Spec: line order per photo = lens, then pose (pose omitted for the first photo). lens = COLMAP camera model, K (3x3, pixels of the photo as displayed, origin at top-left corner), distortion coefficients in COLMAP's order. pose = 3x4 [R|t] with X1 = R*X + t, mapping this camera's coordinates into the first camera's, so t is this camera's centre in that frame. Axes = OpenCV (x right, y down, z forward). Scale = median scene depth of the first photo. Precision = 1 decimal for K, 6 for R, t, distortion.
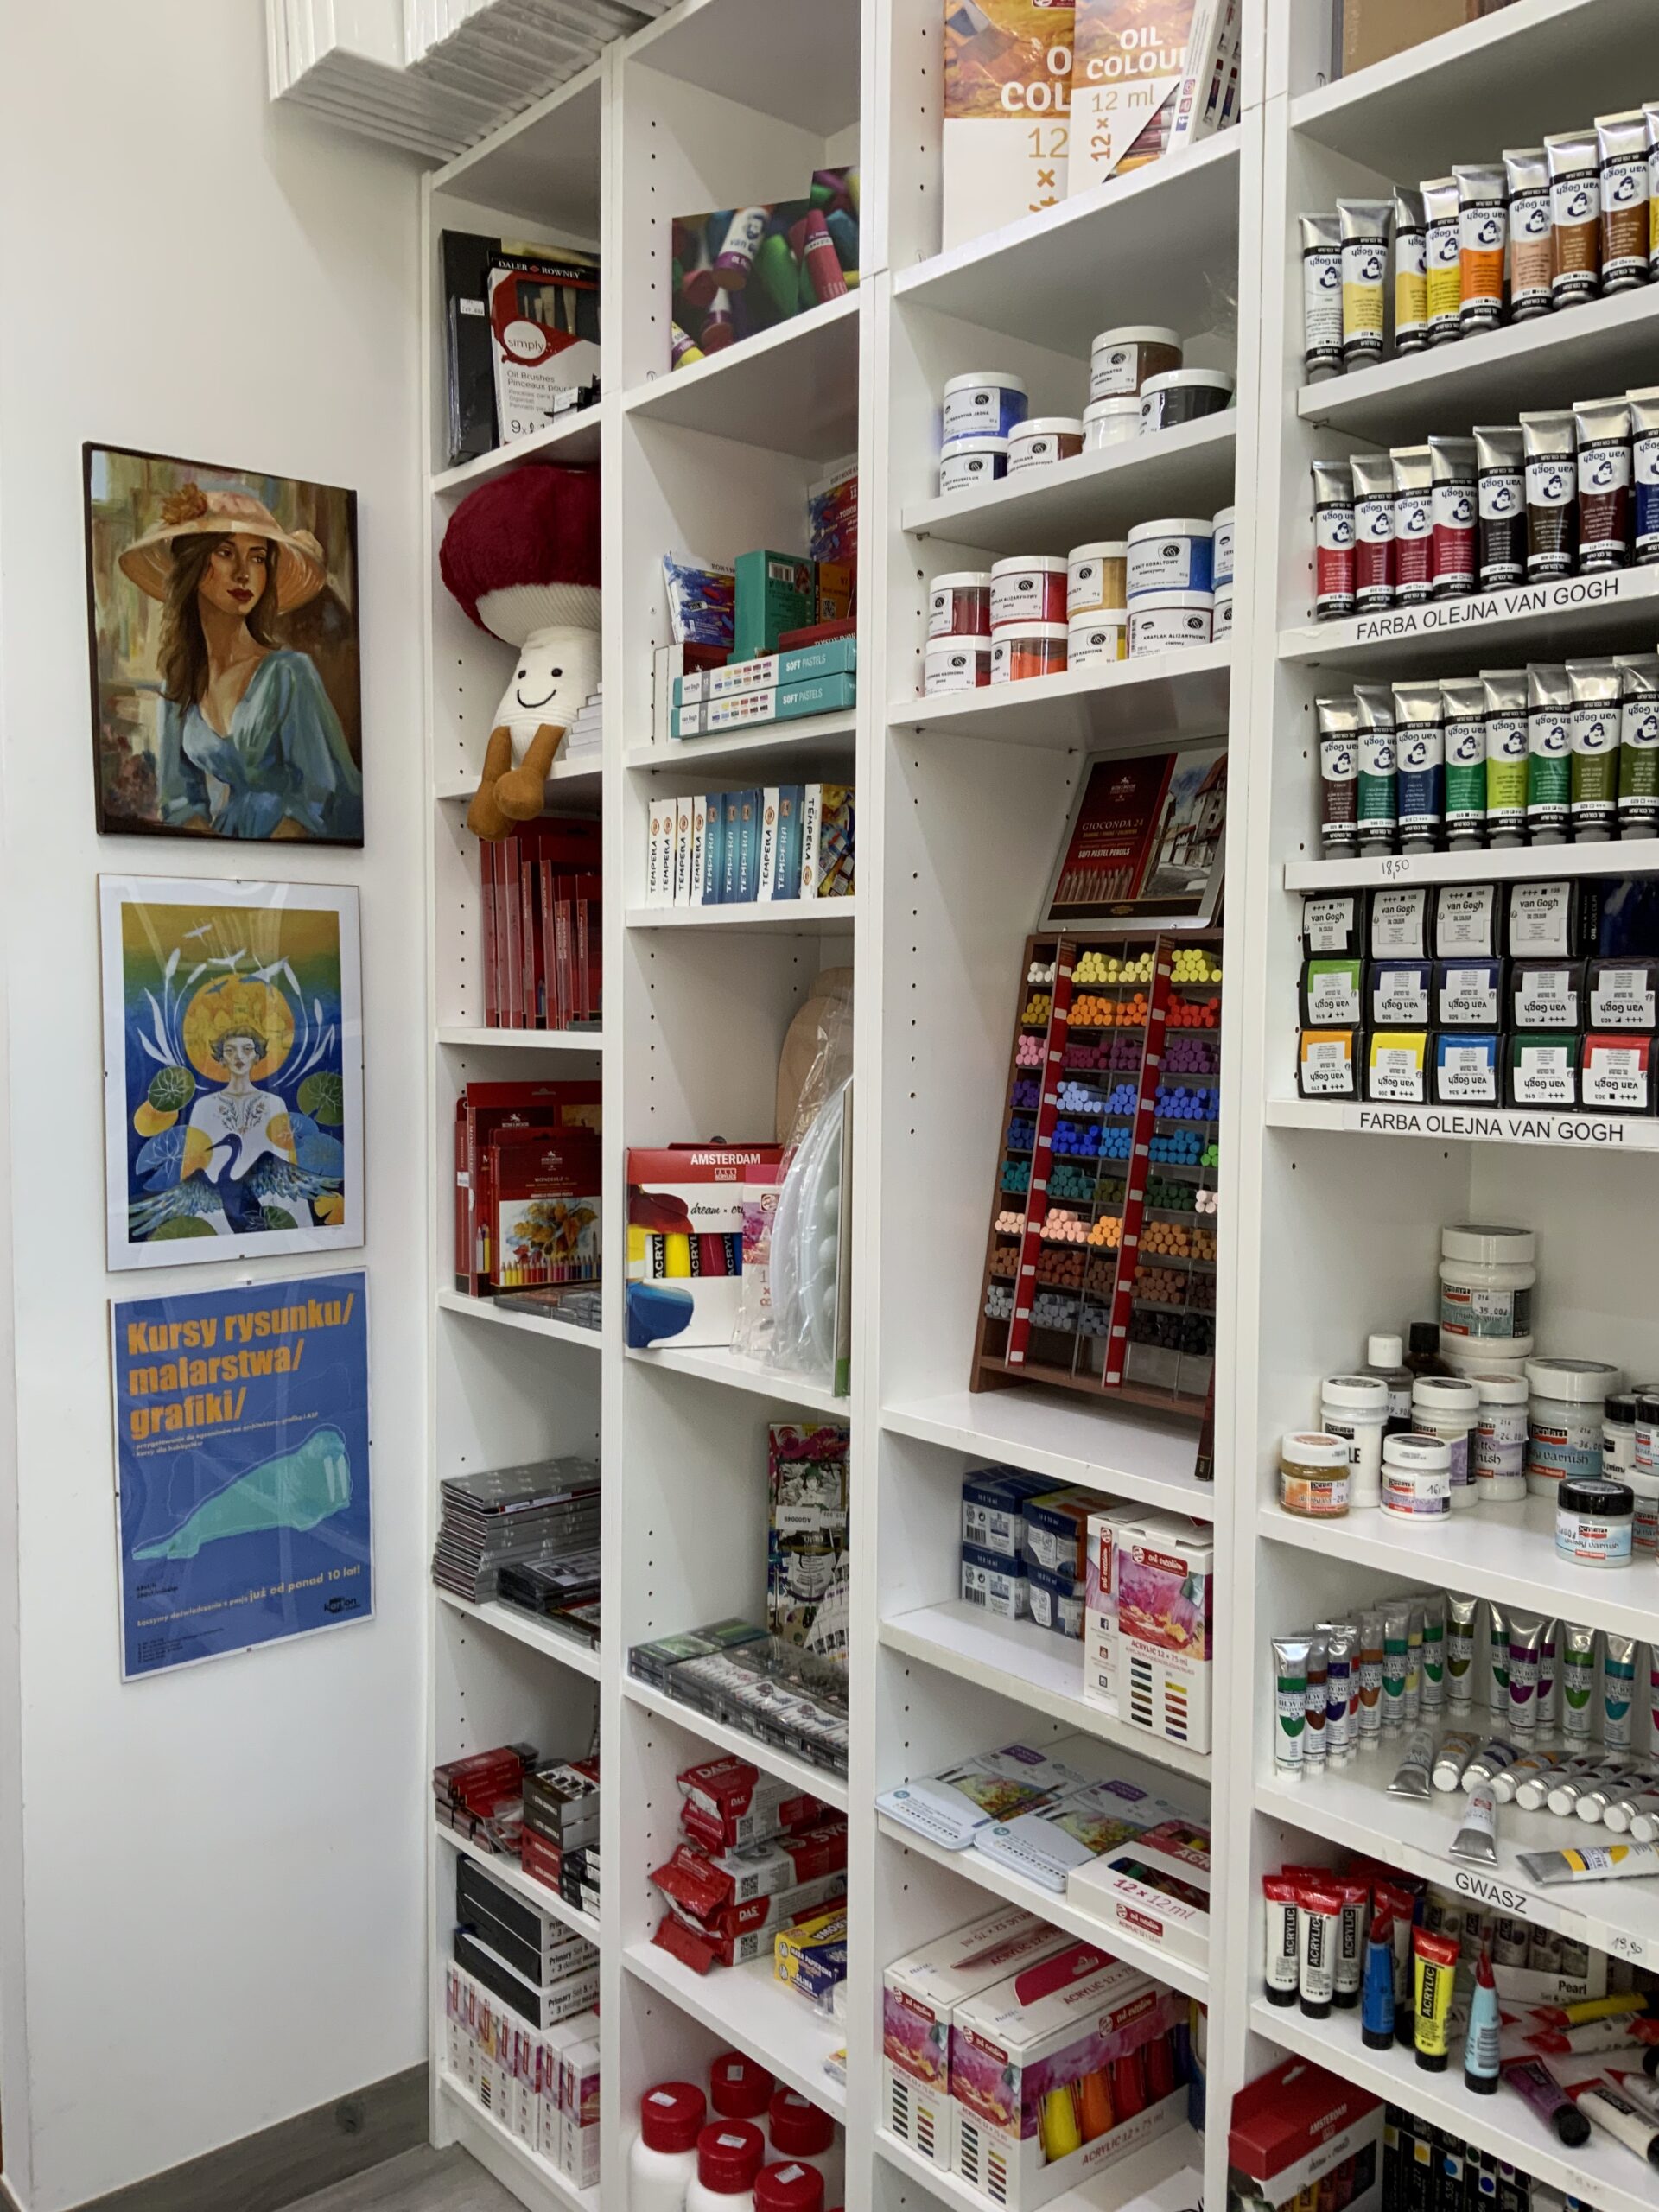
lens RADIAL K [[1828.4, 0, 829.5], [0, 1828.4, 1106.0], [0, 0, 1]] dist [0.110017, -0.230851]
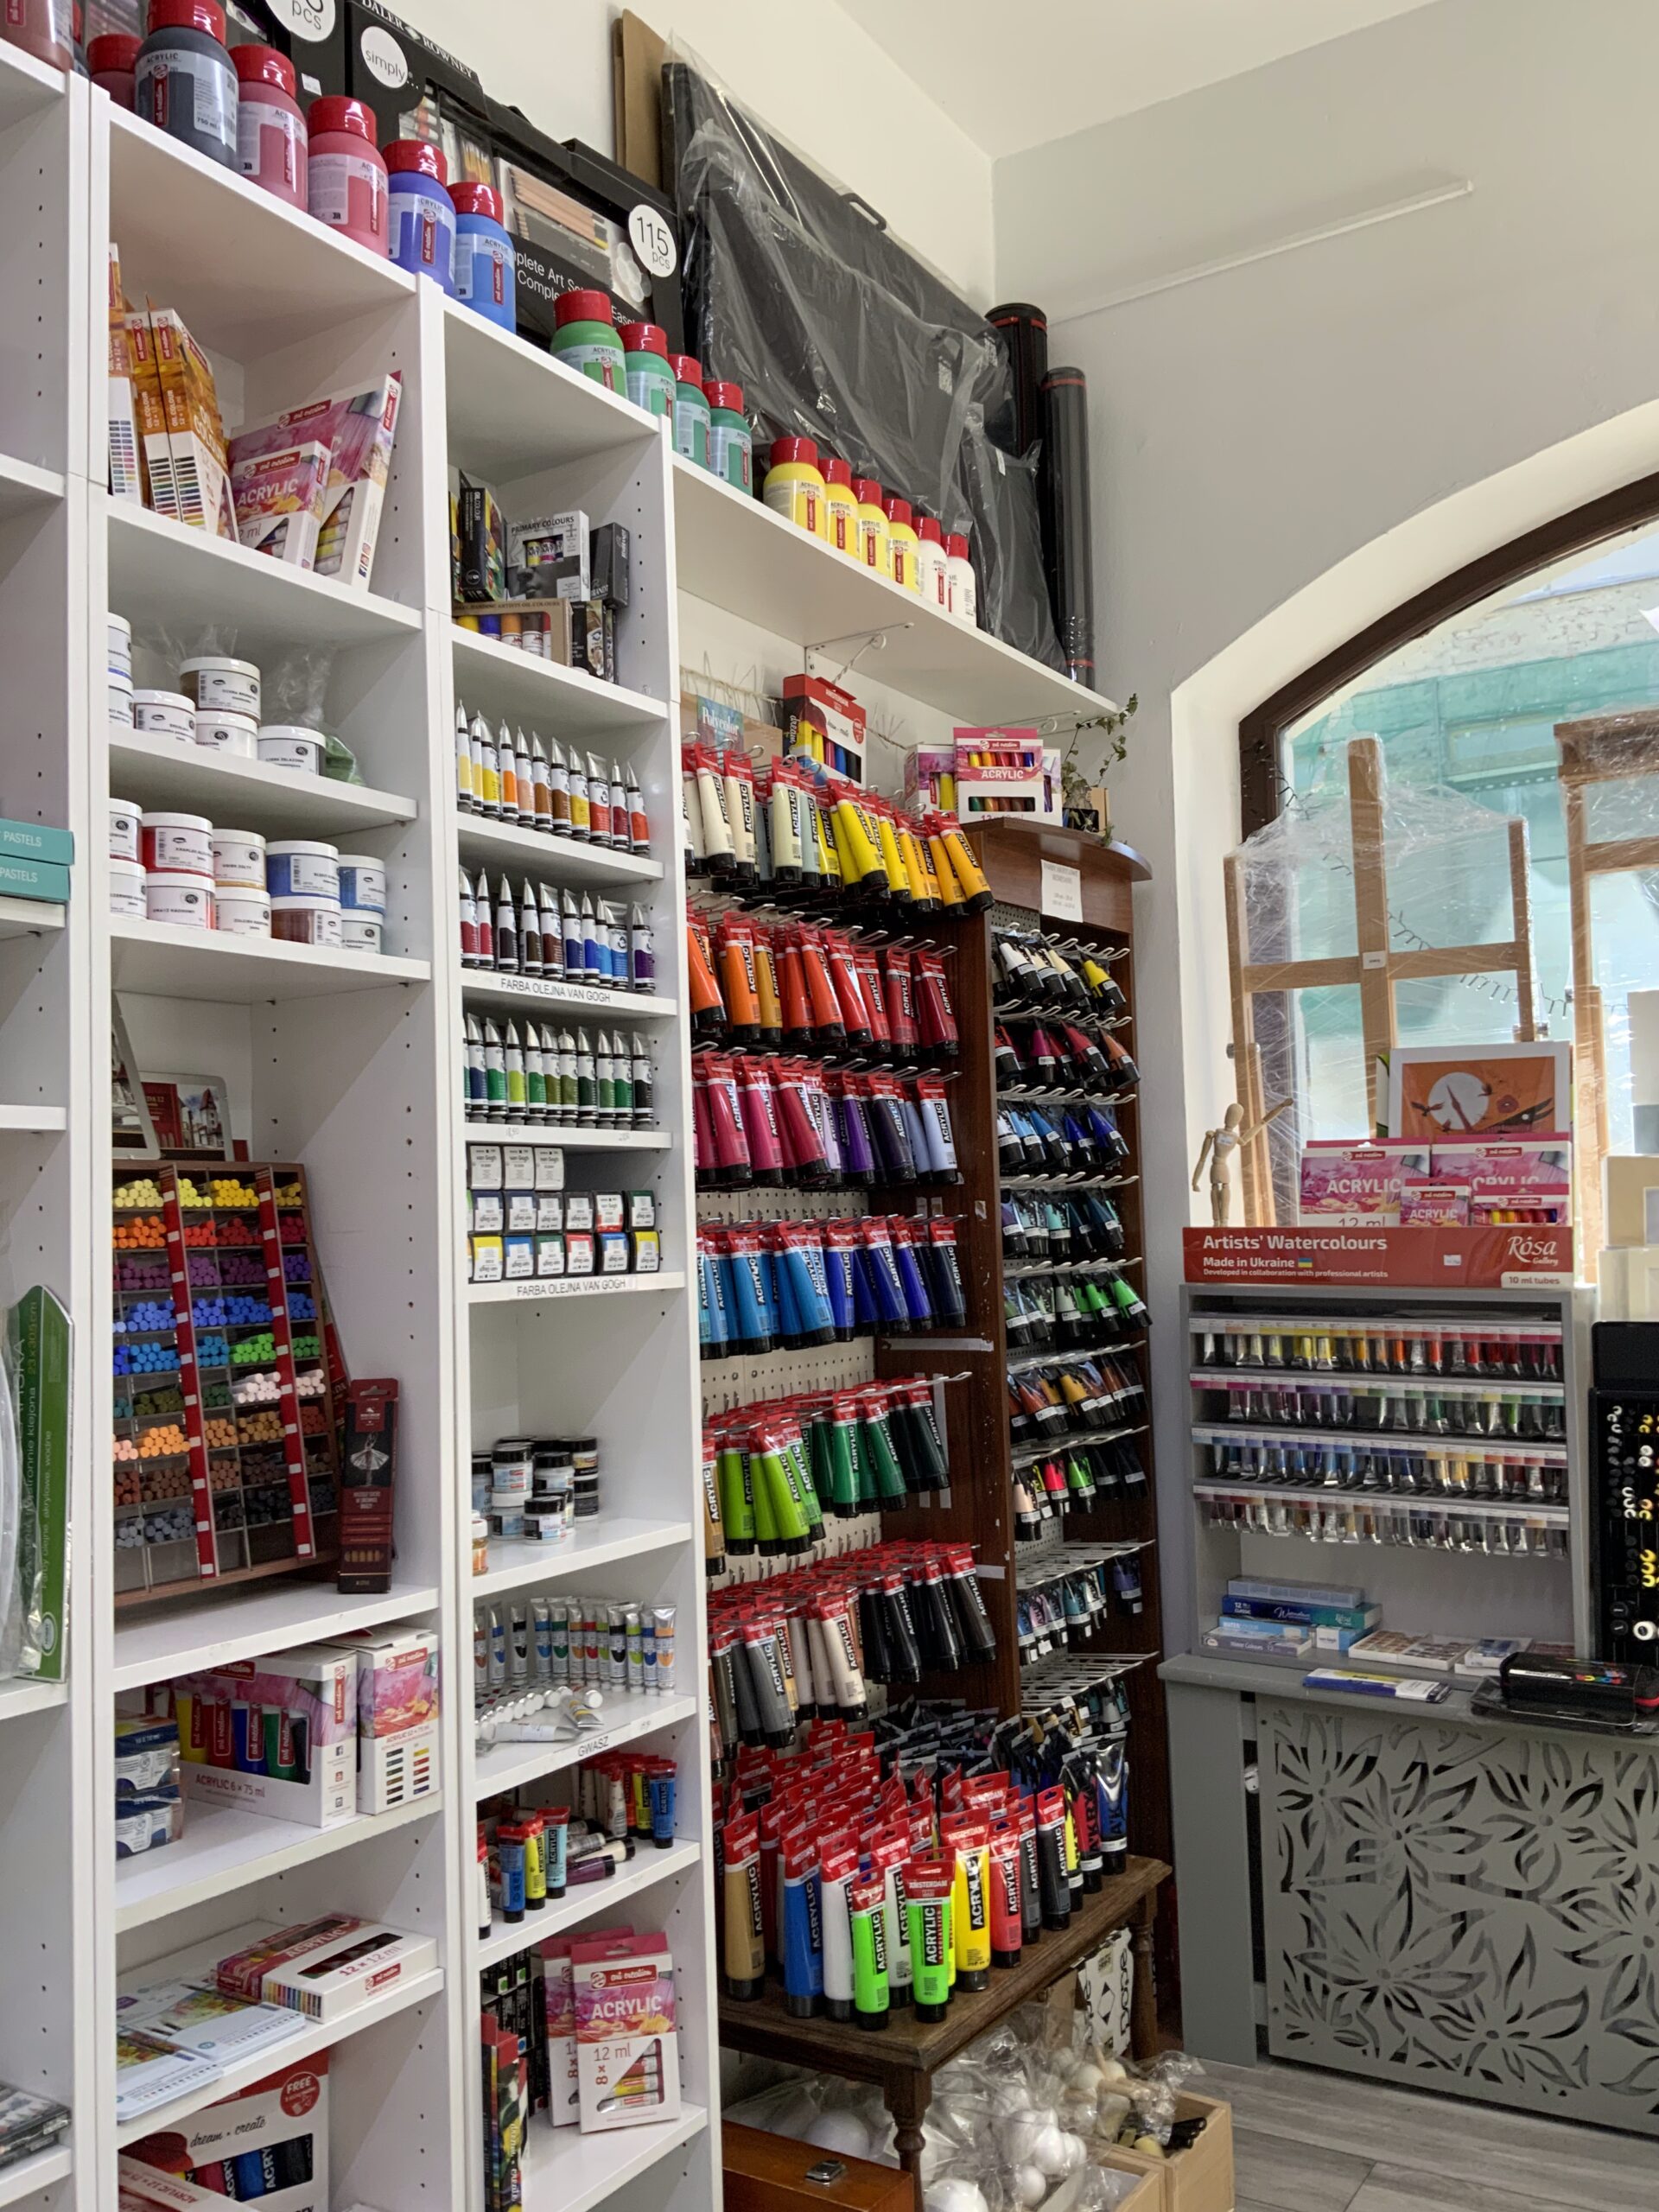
lens RADIAL K [[1854.4, 0, 829.5], [0, 1854.4, 1106.0], [0, 0, 1]] dist [0.059362, -0.092429]
pose [[-0.305385, 0.058052, 0.950458, -1.204594], [0.076849, 0.996387, -0.036165, -0.067473], [-0.949123, 0.061997, -0.308743, 1.141428]]
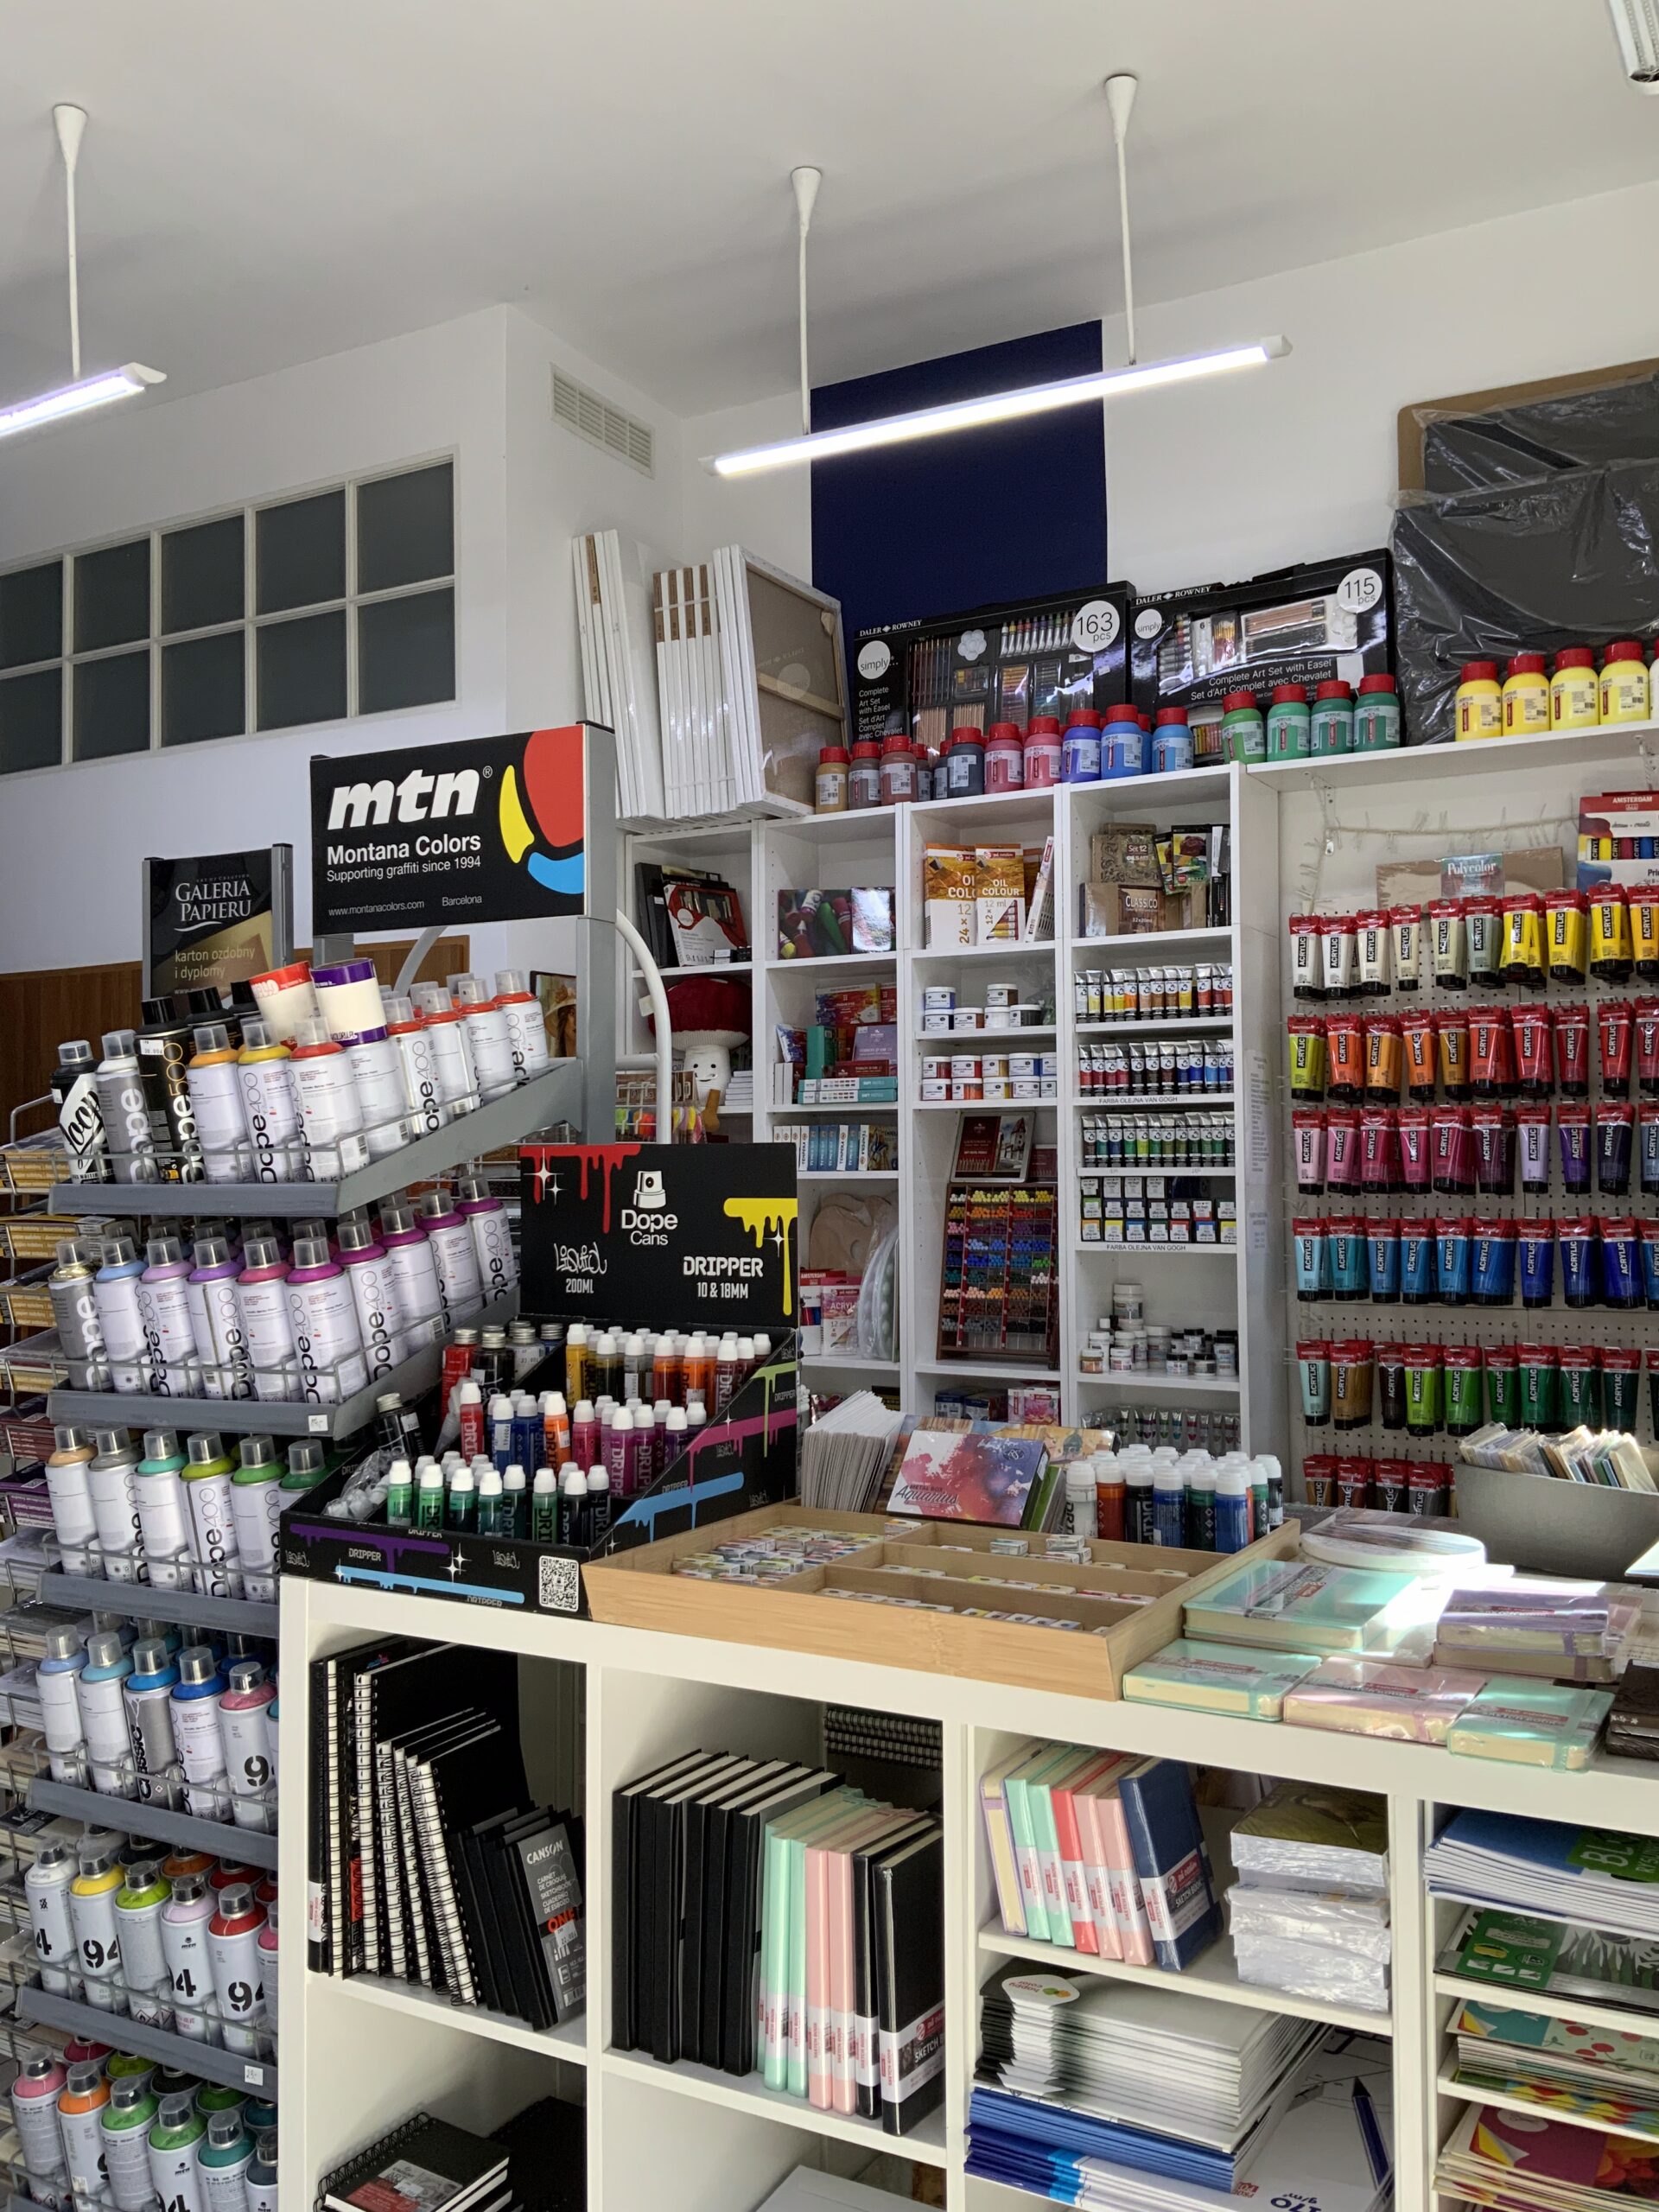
lens RADIAL K [[1854.4, 0, 829.5], [0, 1854.4, 1106.0], [0, 0, 1]] dist [0.059362, -0.092429]
pose [[0.939549, -0.000239, 0.342415, -1.230733], [0.031709, 0.995764, -0.086310, 0.025310], [-0.340944, 0.091950, 0.935576, -1.836922]]
